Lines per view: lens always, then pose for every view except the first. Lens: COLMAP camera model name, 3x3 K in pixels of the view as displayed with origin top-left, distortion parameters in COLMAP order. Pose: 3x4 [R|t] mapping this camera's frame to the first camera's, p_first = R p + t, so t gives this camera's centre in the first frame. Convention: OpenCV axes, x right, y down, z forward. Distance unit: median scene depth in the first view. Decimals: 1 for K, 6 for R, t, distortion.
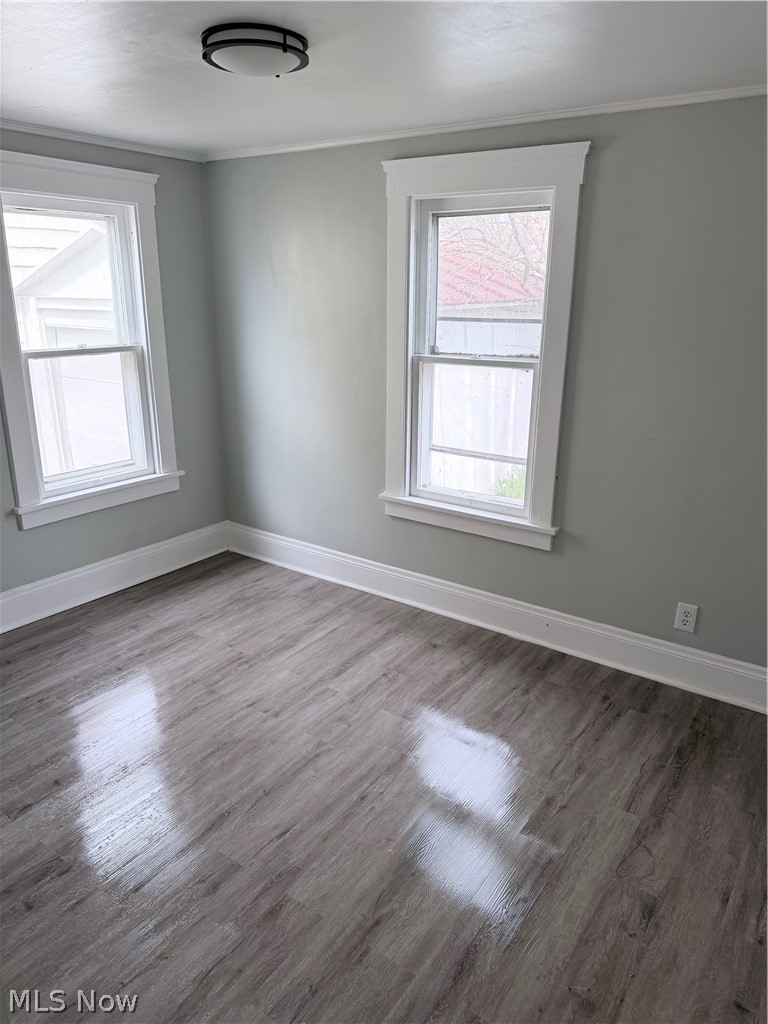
lens RADIAL K [[717.9, 0, 384.0], [0, 717.9, 512.0], [0, 0, 1]] dist [0.061964, -0.078232]
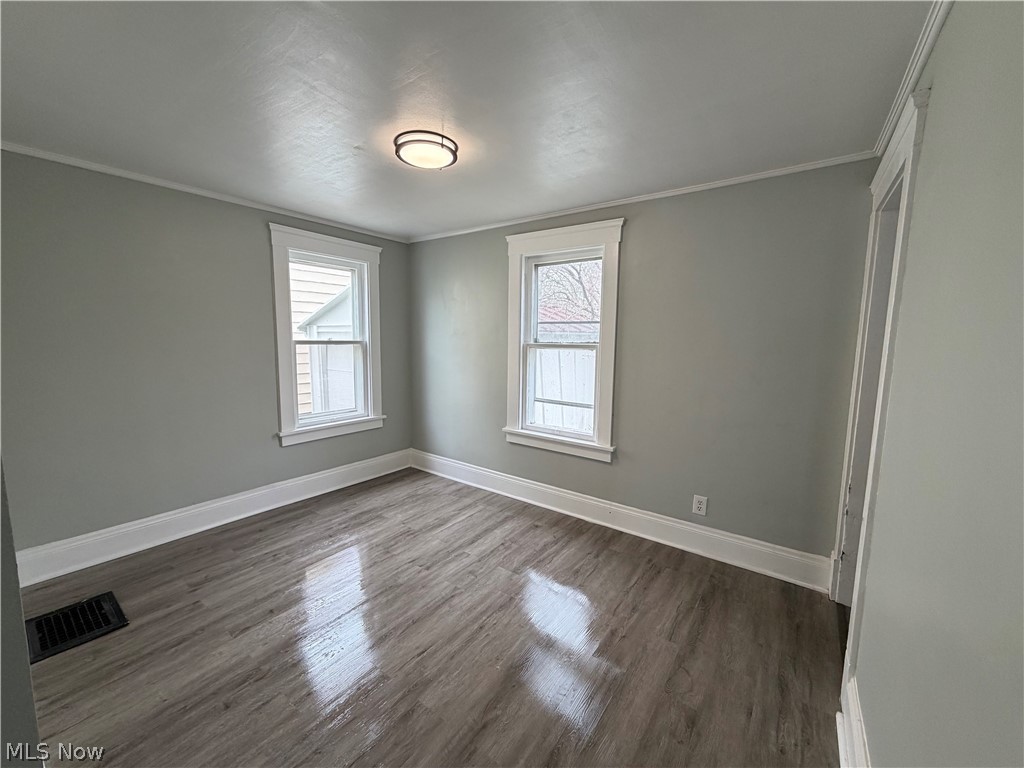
lens RADIAL K [[407.9, 0, 508.0], [0, 407.9, 383.7], [0, 0, 1]] dist [0.000175, -0.000124]
pose [[0.999777, 0.010385, -0.018367, 0.026149], [-0.013667, 0.981928, -0.188763, 0.061753], [0.016075, 0.188972, 0.981851, 0.102504]]
